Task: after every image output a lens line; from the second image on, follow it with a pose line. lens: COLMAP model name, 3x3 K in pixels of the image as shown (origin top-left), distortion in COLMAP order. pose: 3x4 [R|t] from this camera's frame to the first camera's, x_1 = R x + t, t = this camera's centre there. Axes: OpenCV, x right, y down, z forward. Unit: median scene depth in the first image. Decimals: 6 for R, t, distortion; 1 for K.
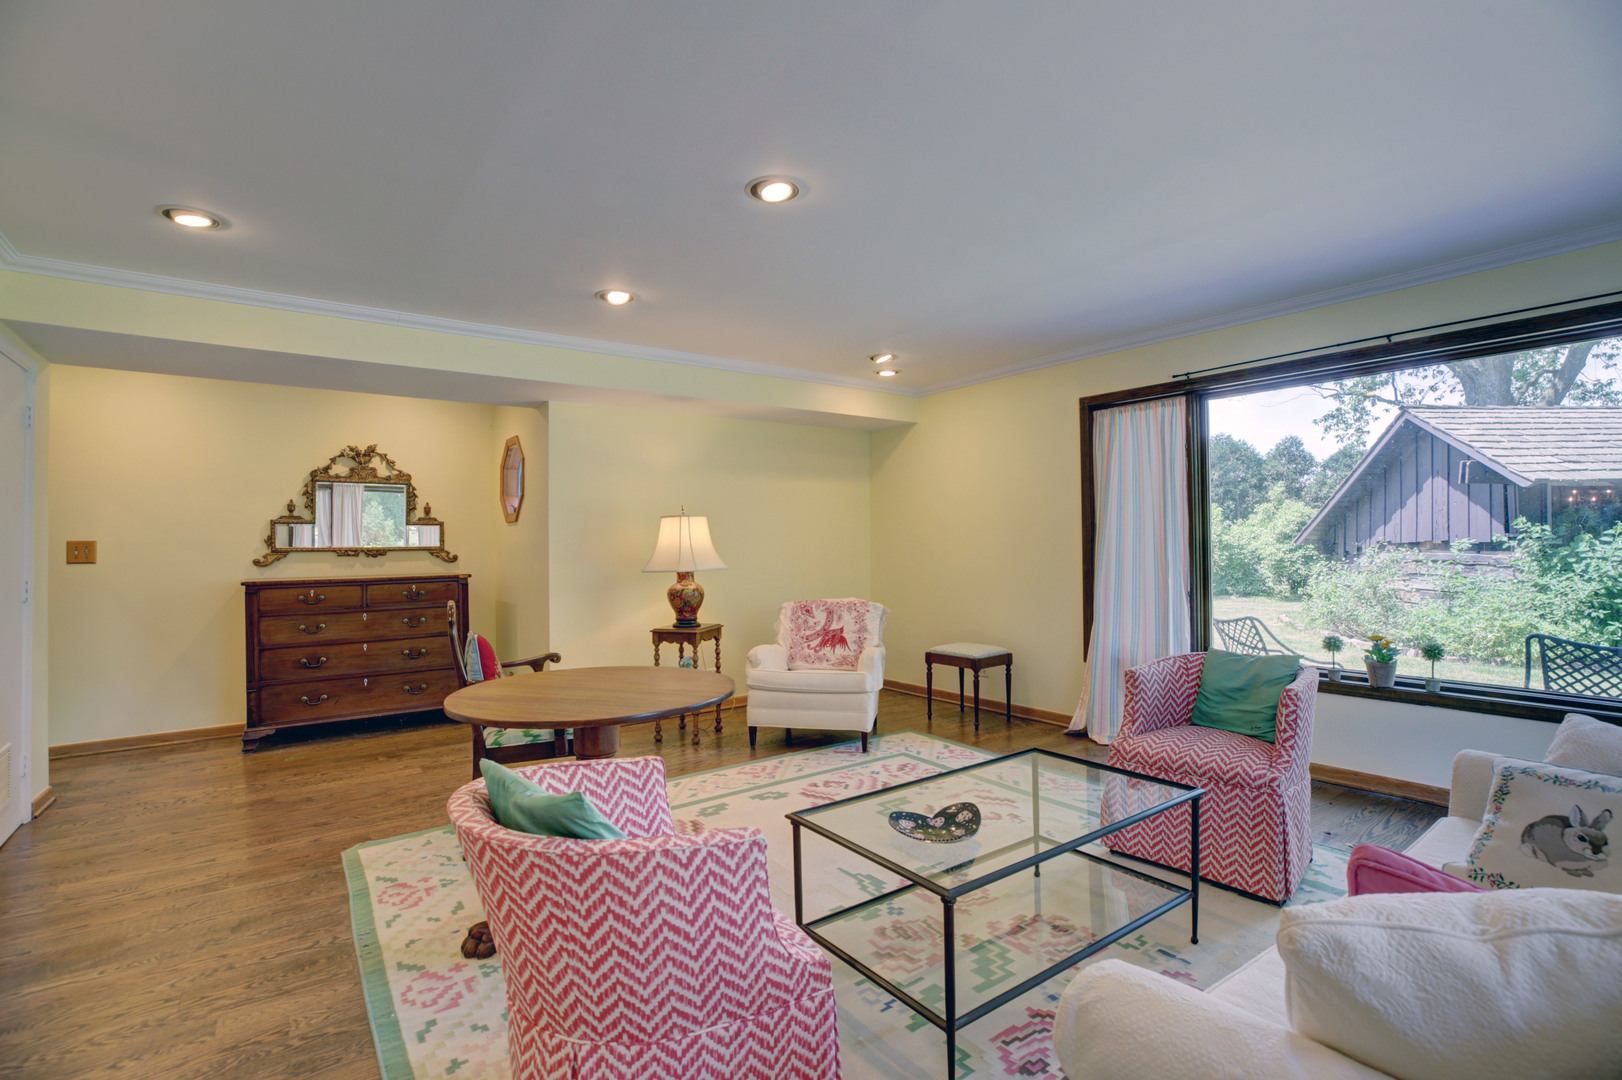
lens RADIAL K [[740.4, 0, 812.0], [0, 740.4, 538.5], [0, 0, 1]] dist [-0.037807, 0.007790]
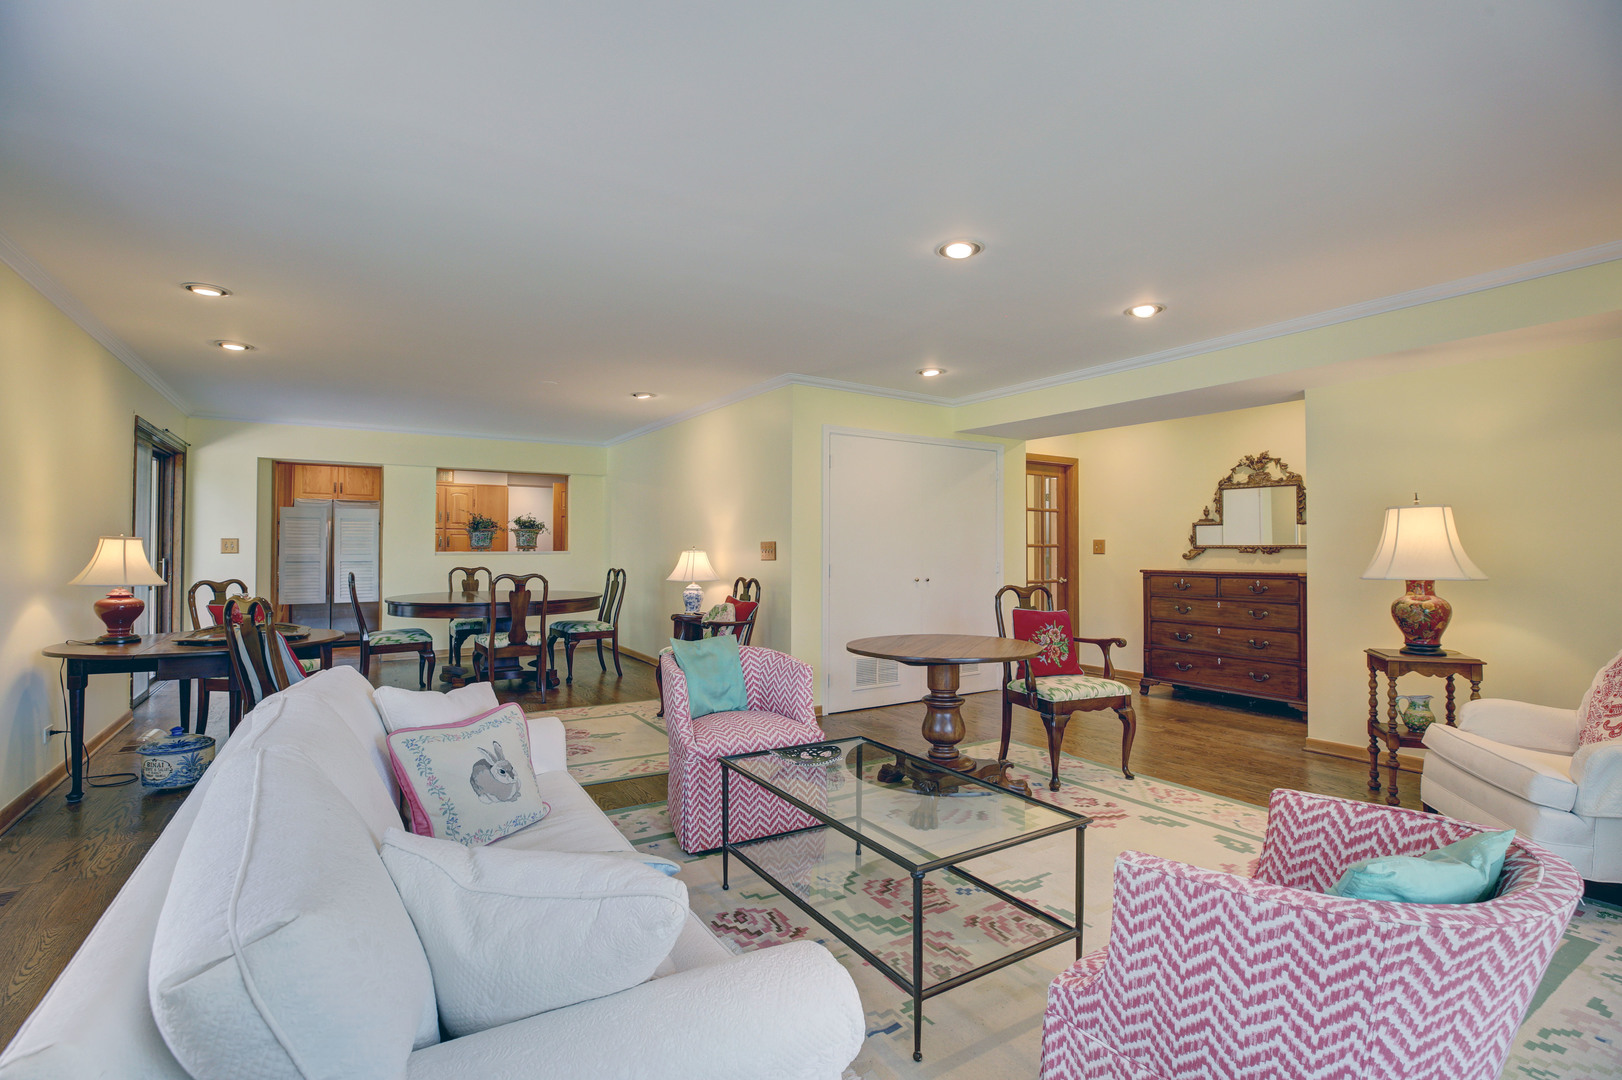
lens RADIAL K [[740.4, 0, 811.8], [0, 740.4, 542.0], [0, 0, 1]] dist [-0.037807, 0.007790]
pose [[-0.055612, 0.003833, -0.998445, 0.578730], [0.009298, 0.999951, 0.003320, -0.002753], [0.998409, -0.009099, -0.055645, 0.410651]]
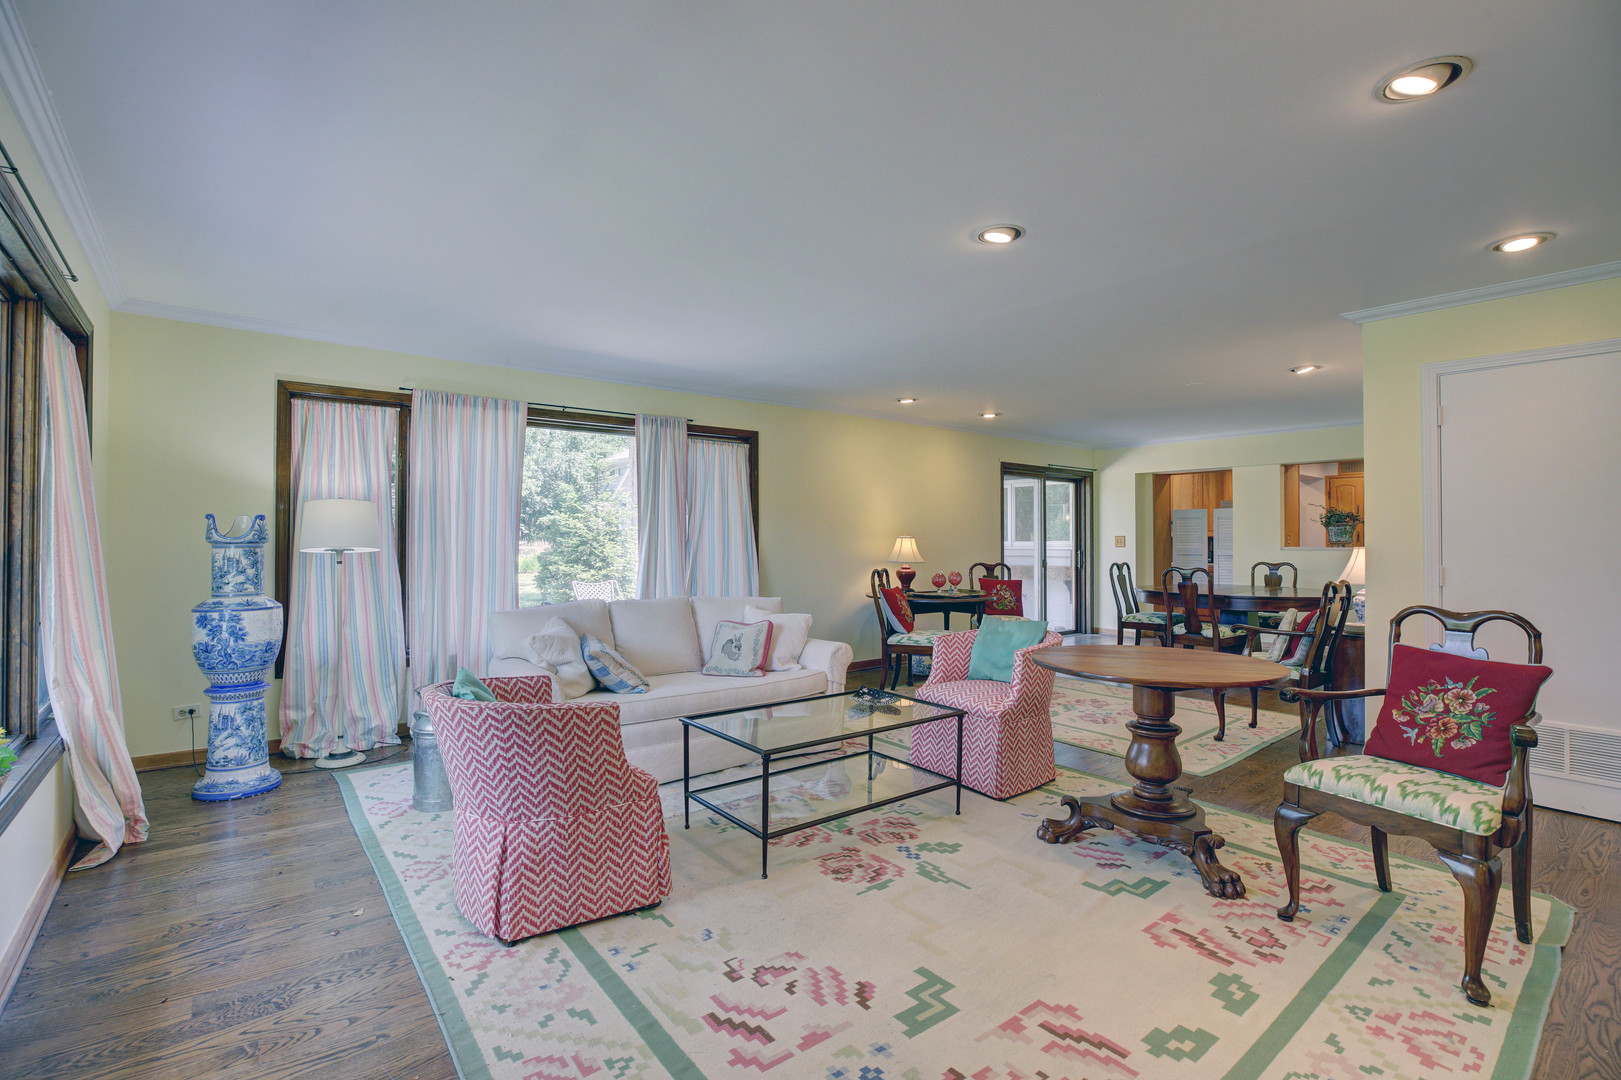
lens RADIAL K [[739.9, 0, 812.2], [0, 739.9, 538.0], [0, 0, 1]] dist [-0.037807, 0.007790]
pose [[-0.998623, 0.009435, -0.051612, 0.154810], [0.010181, 0.999847, -0.014216, 0.008666], [0.051470, -0.014722, -0.998566, 1.070199]]
